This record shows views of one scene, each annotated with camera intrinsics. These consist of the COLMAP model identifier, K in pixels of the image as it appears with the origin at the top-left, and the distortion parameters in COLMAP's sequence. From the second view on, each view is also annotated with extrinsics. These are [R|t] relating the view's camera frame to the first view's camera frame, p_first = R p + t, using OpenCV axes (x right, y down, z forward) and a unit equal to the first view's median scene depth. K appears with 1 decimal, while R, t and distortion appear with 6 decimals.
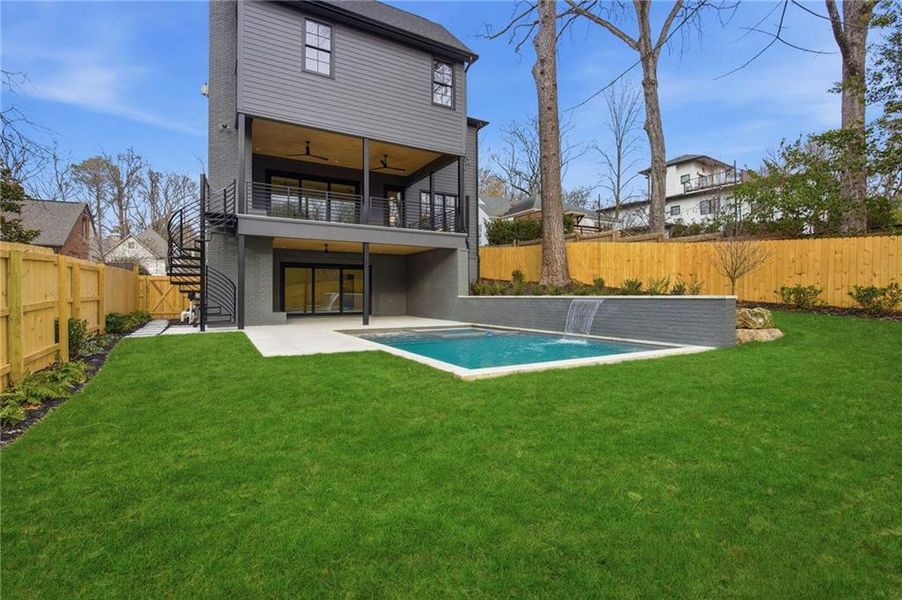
lens RADIAL K [[410.3, 0, 464.5], [0, 410.3, 300.2], [0, 0, 1]] dist [0.001634, 0.000652]
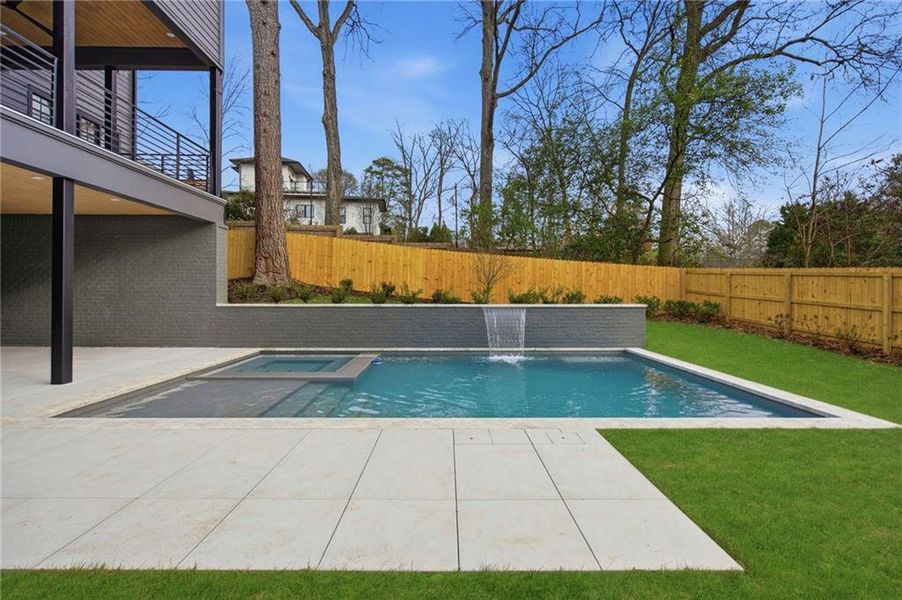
lens RADIAL K [[410.3, 0, 446.7], [0, 410.3, 290.4], [0, 0, 1]] dist [0.001634, 0.000652]
pose [[0.512546, 0.009331, 0.858609, -0.343778], [0.006541, 0.999870, -0.014771, -0.018591], [-0.858635, 0.013187, 0.512418, 0.416889]]
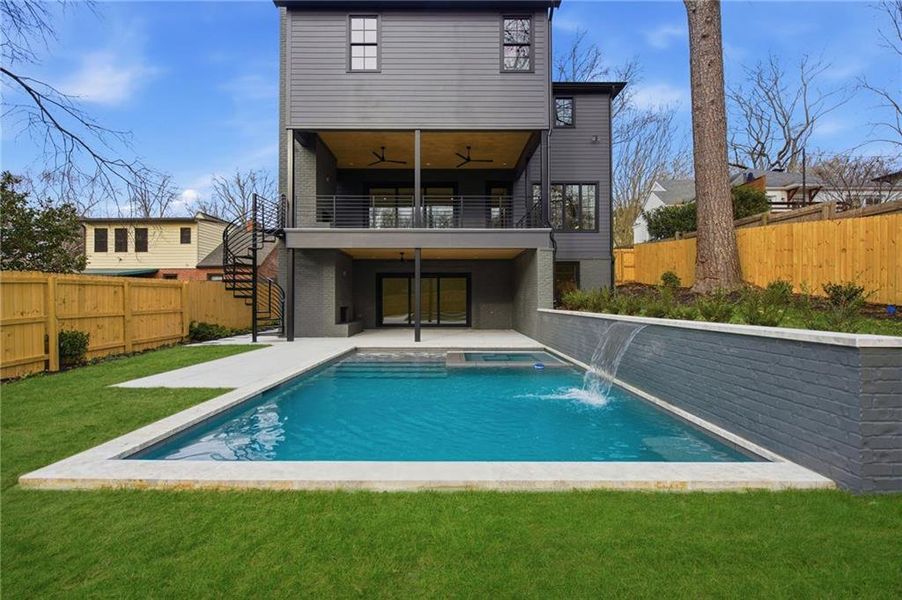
lens RADIAL K [[410.3, 0, 449.0], [0, 410.3, 303.7], [0, 0, 1]] dist [0.001634, 0.000652]
pose [[0.865683, 0.004589, -0.500571, 0.228128], [-0.007344, 0.999967, -0.003534, -0.016270], [0.500539, 0.006735, 0.865688, 0.236507]]
